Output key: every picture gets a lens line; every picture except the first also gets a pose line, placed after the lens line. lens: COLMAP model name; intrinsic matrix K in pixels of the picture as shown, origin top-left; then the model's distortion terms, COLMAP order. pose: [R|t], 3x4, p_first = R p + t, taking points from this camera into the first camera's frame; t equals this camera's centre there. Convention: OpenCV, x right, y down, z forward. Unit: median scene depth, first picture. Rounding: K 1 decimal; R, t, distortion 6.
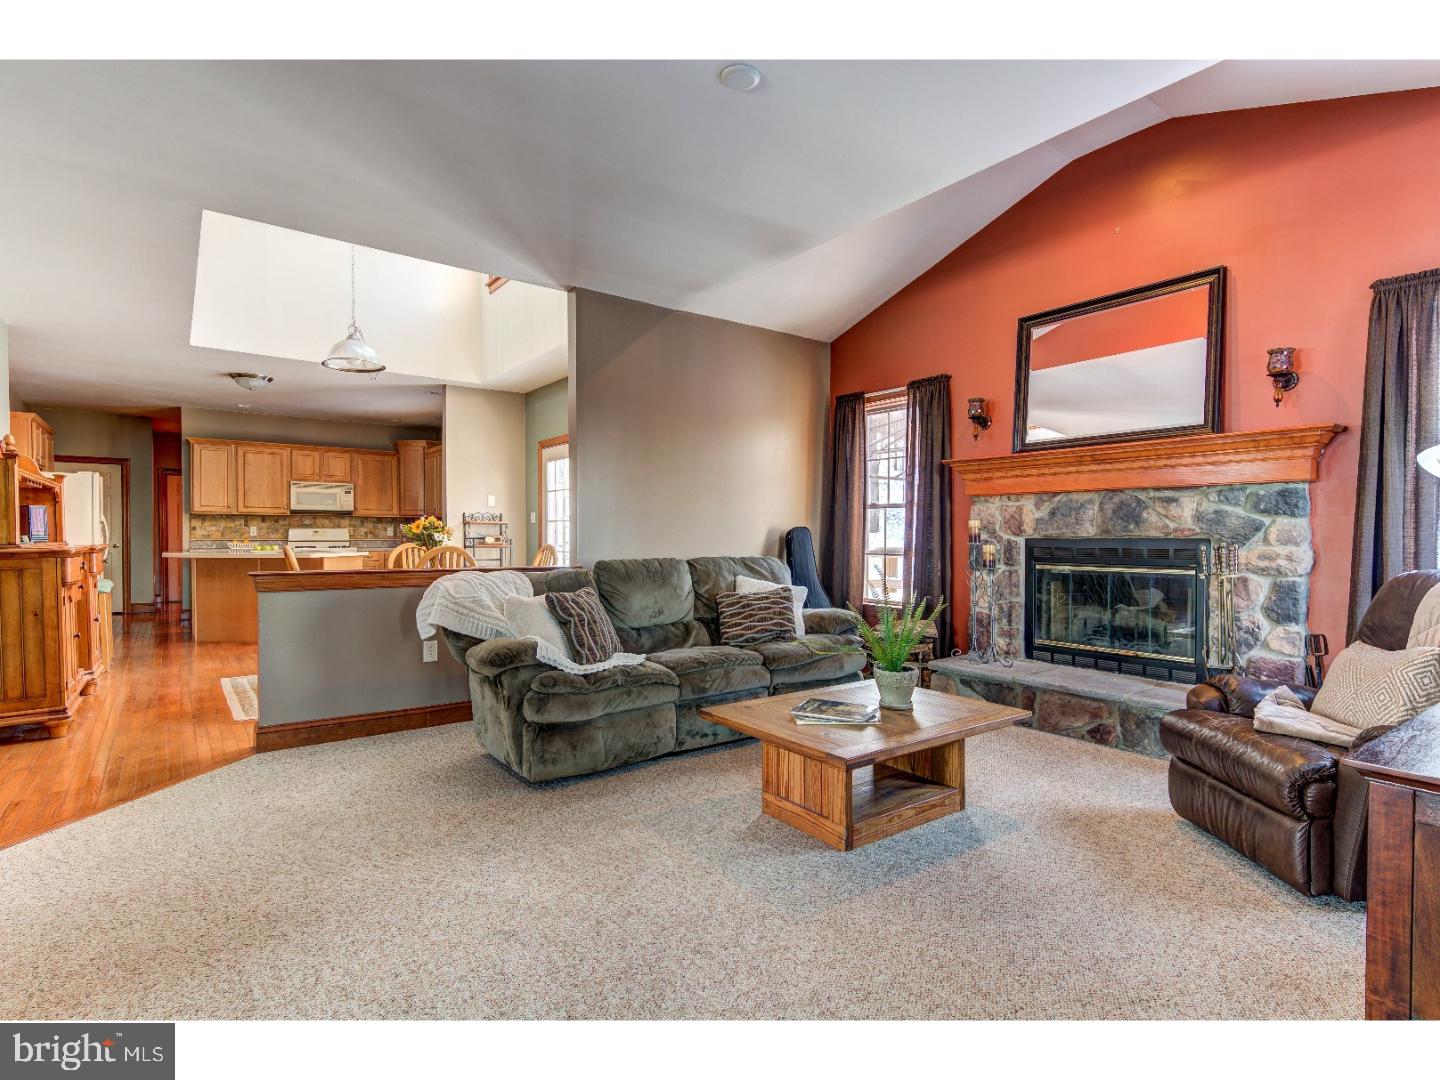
lens RADIAL K [[709.1, 0, 720.0], [0, 709.1, 540.0], [0, 0, 1]] dist [0.000442, -0.000653]
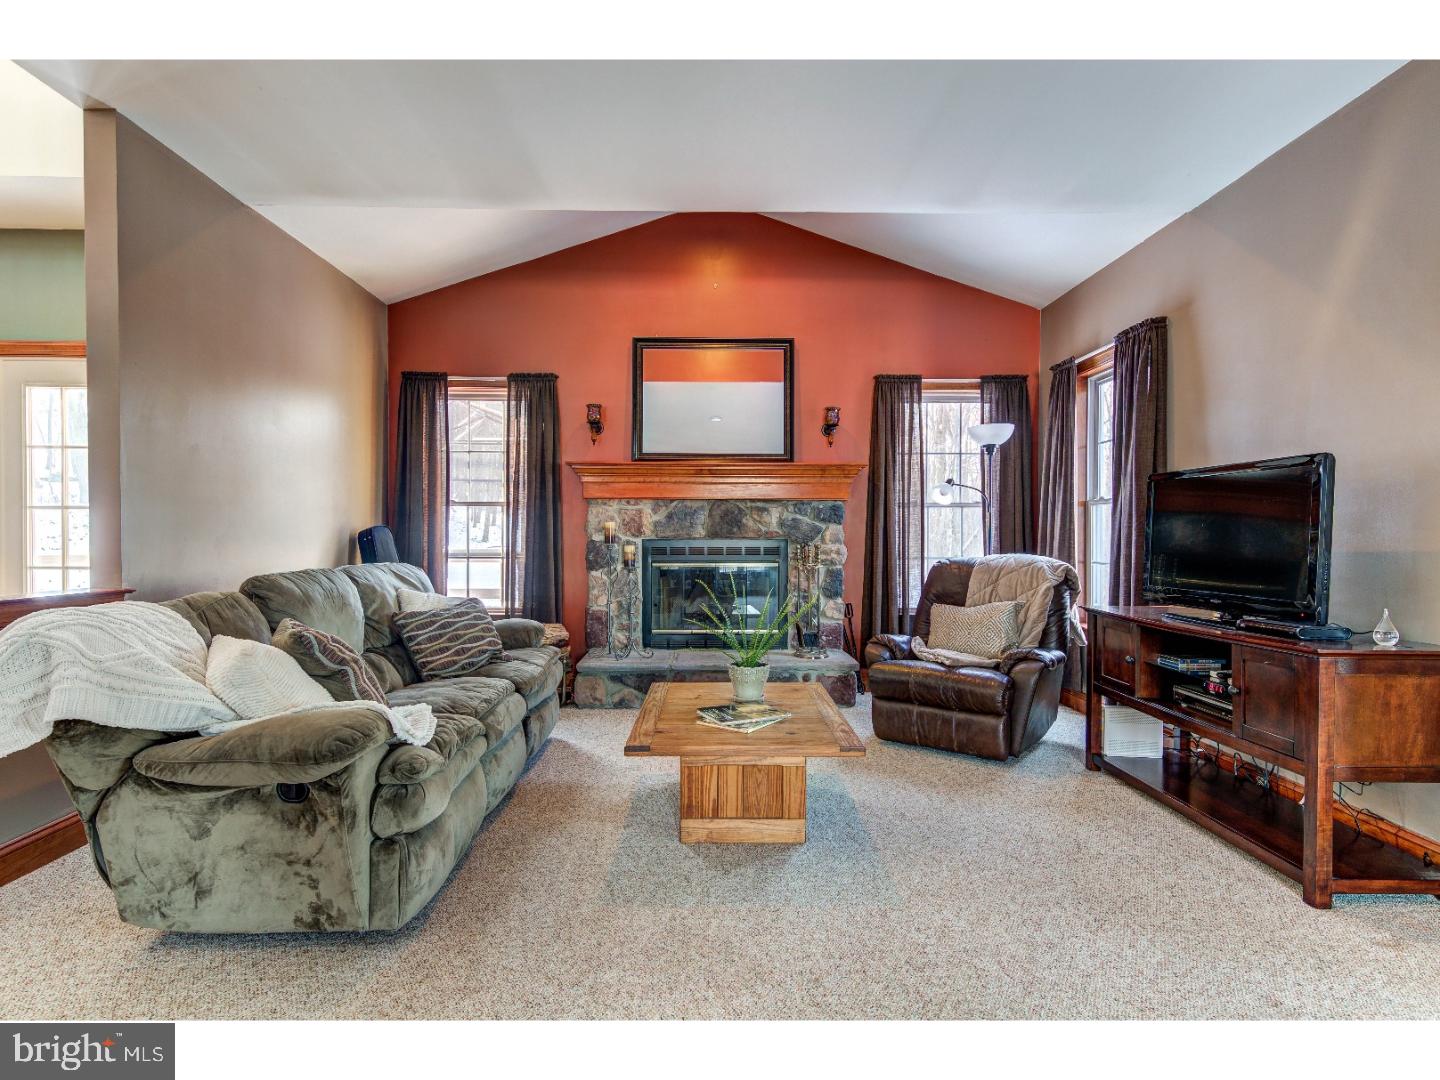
lens RADIAL K [[709.1, 0, 720.0], [0, 709.1, 540.0], [0, 0, 1]] dist [0.000442, -0.000653]
pose [[0.589169, -0.004409, 0.807998, -0.393763], [0.002304, 0.999990, 0.003777, -0.005040], [-0.808006, -0.000364, 0.589174, 0.259674]]
